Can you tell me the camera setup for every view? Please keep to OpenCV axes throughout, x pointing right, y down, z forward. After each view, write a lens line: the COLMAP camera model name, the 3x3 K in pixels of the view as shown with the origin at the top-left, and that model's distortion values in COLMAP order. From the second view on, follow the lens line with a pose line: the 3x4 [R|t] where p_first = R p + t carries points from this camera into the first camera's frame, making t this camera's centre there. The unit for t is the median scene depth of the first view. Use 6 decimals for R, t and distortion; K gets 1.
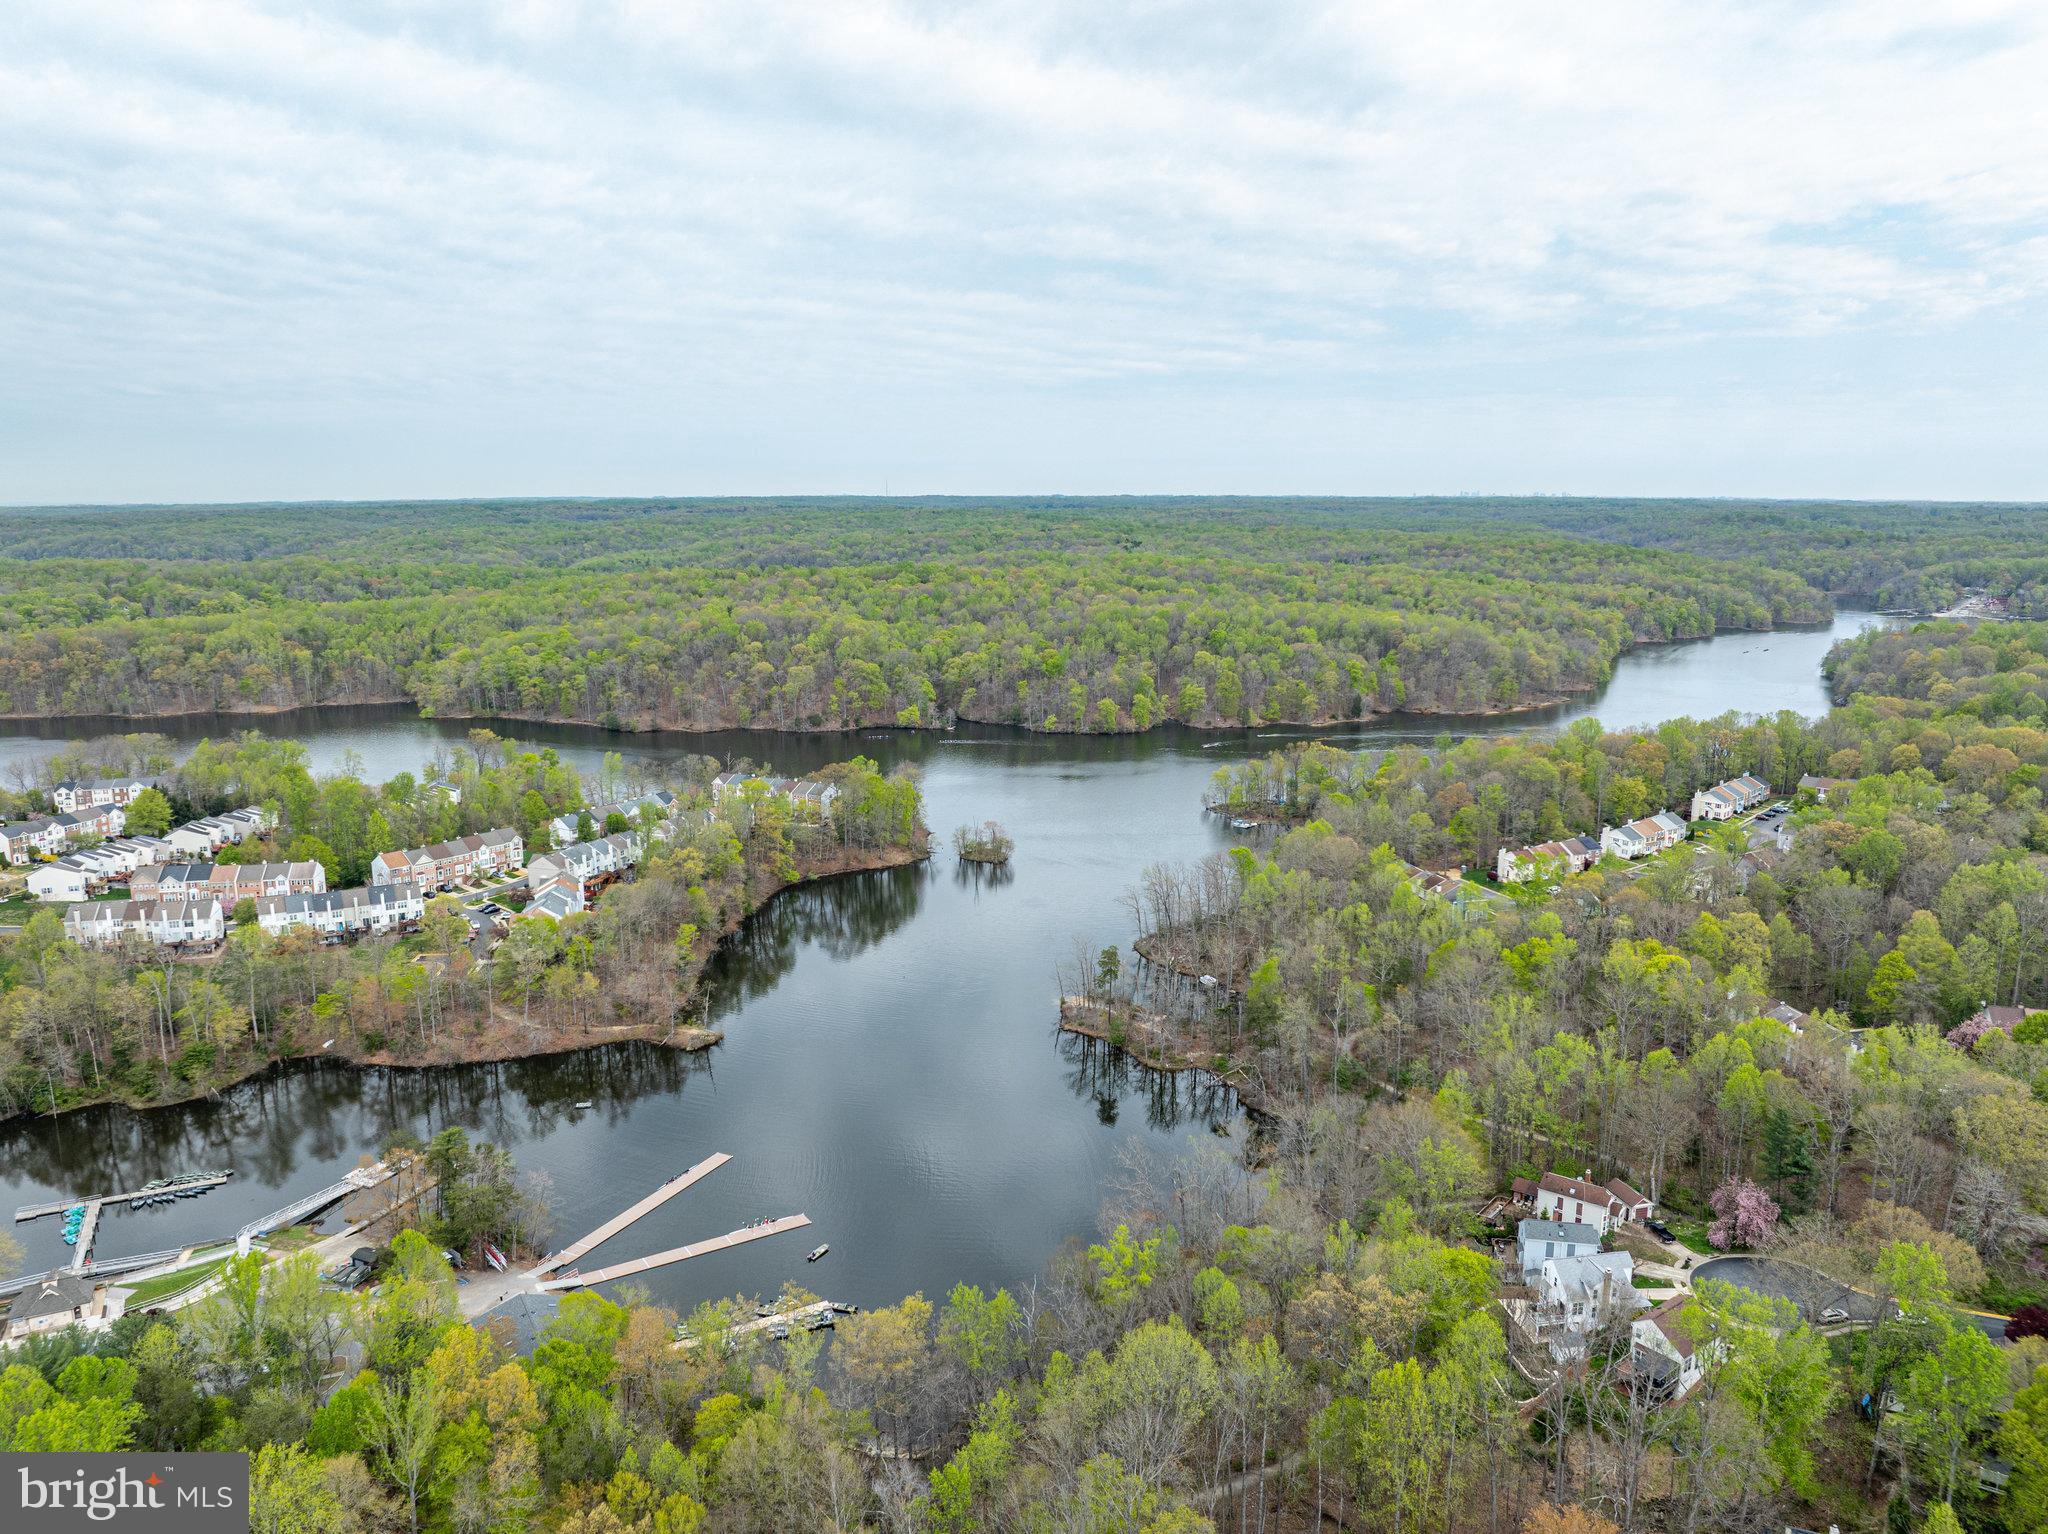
lens RADIAL K [[1417.0, 0, 1052.1], [0, 1417.0, 767.6], [0, 0, 1]] dist [-0.056594, 0.024843]
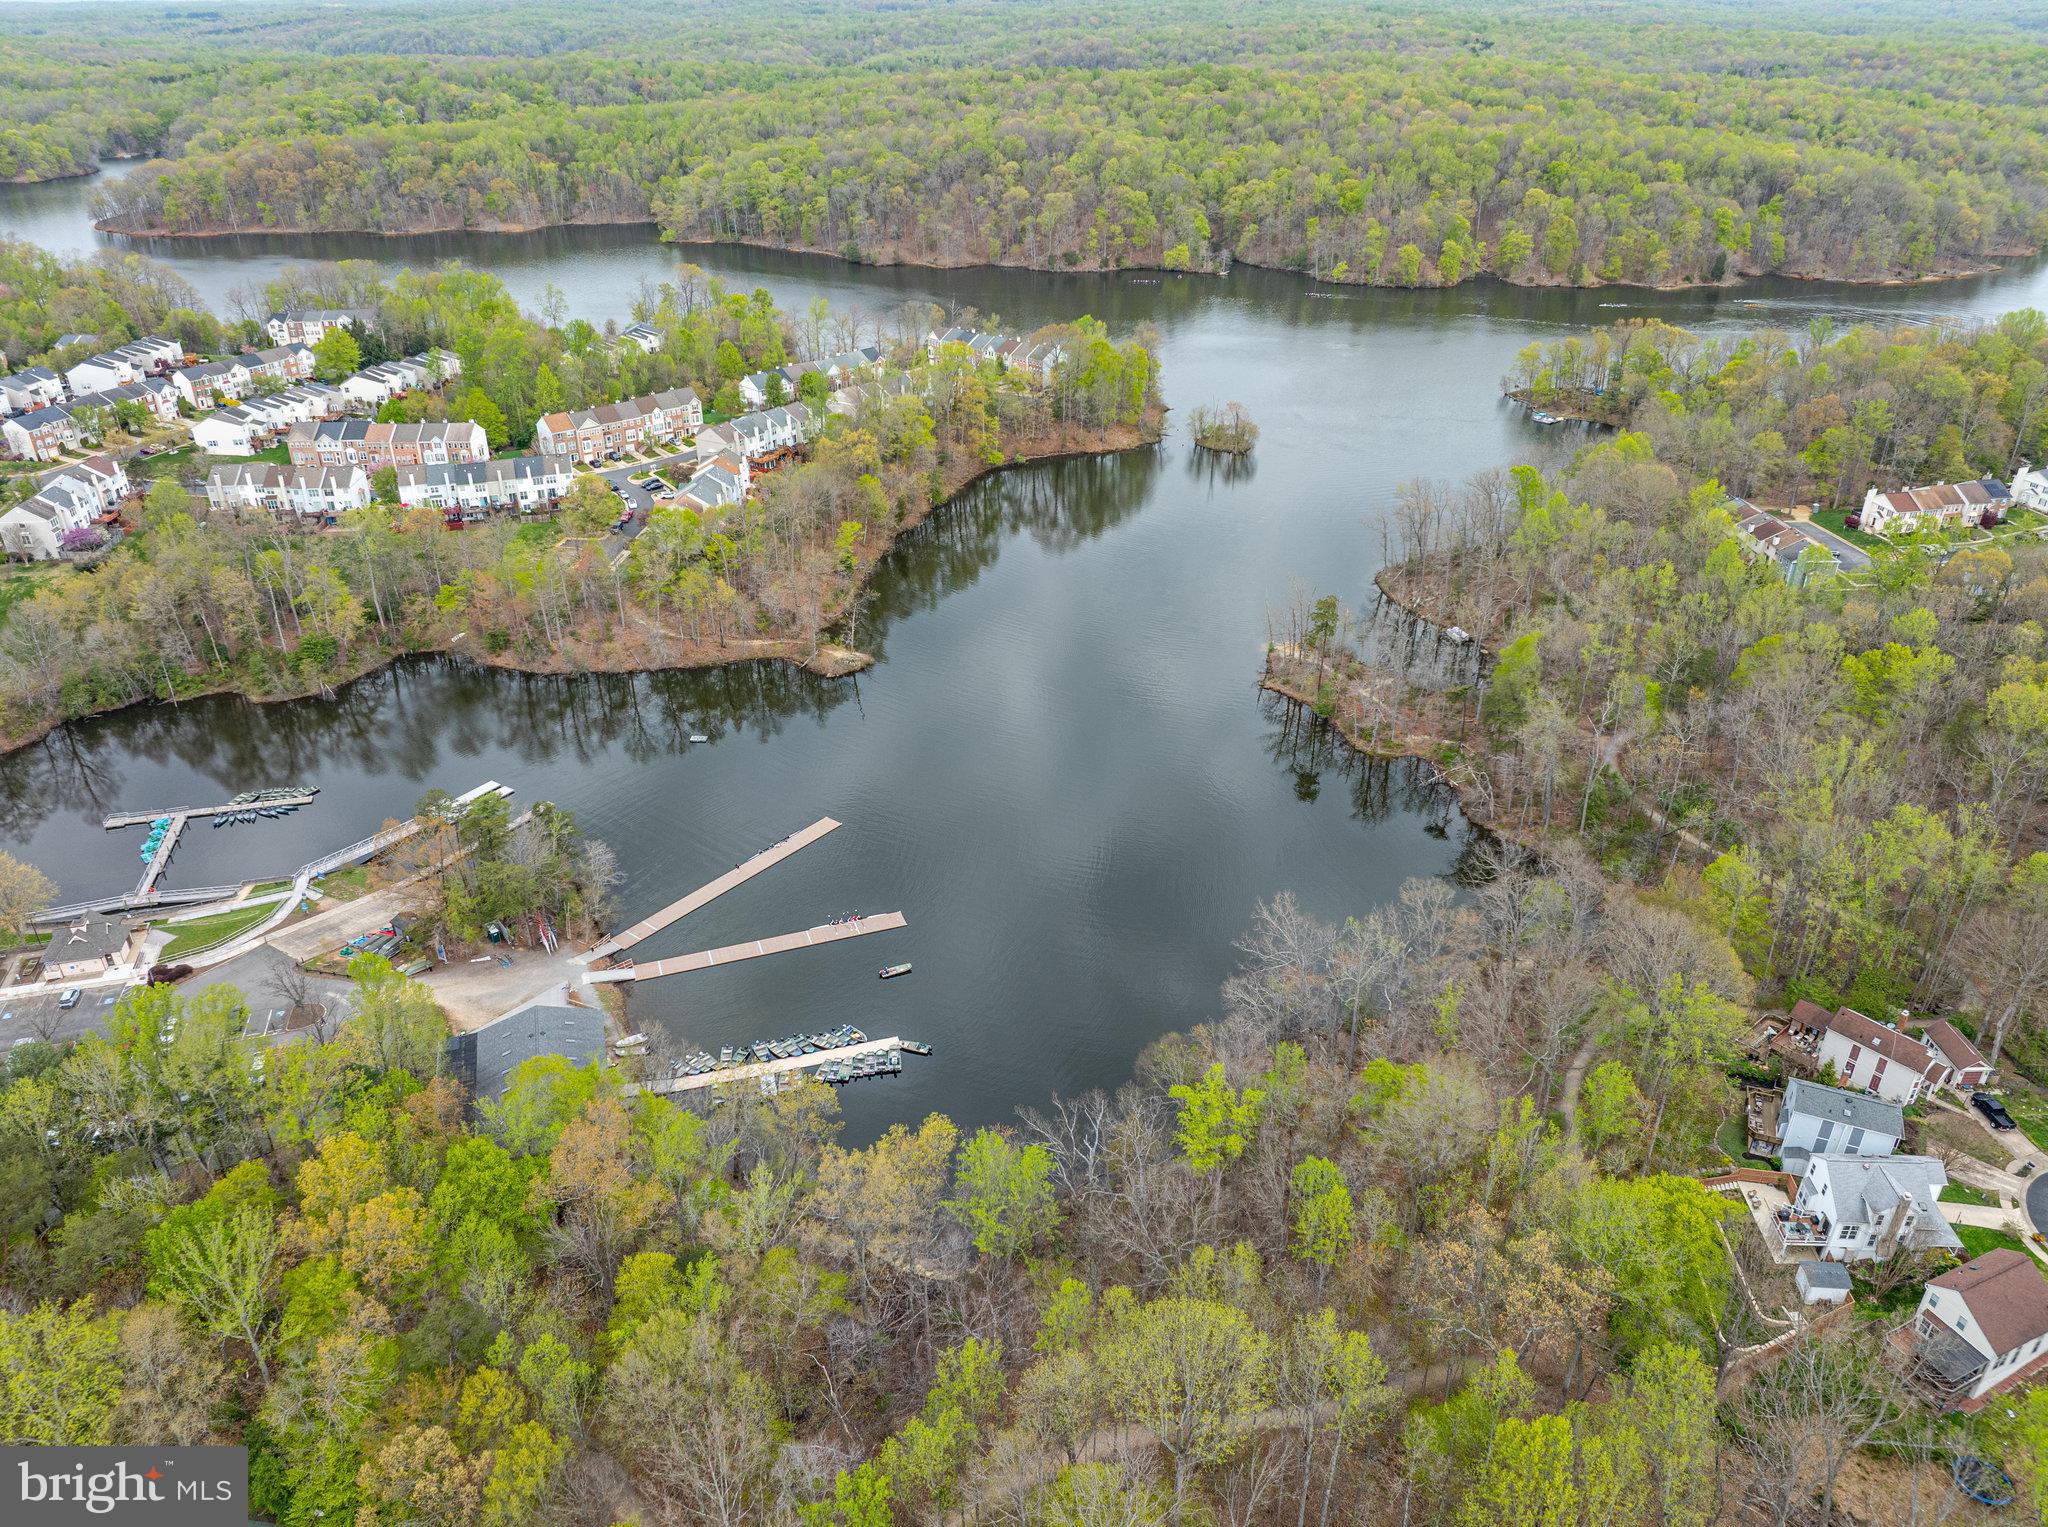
lens RADIAL K [[1417.0, 0, 1052.1], [0, 1417.0, 764.1], [0, 0, 1]] dist [-0.056594, 0.024843]
pose [[0.976394, 0.103021, -0.189845, 0.034994], [-0.037816, 0.946884, 0.319344, -0.023707], [0.212661, -0.304627, 0.928428, 0.131545]]
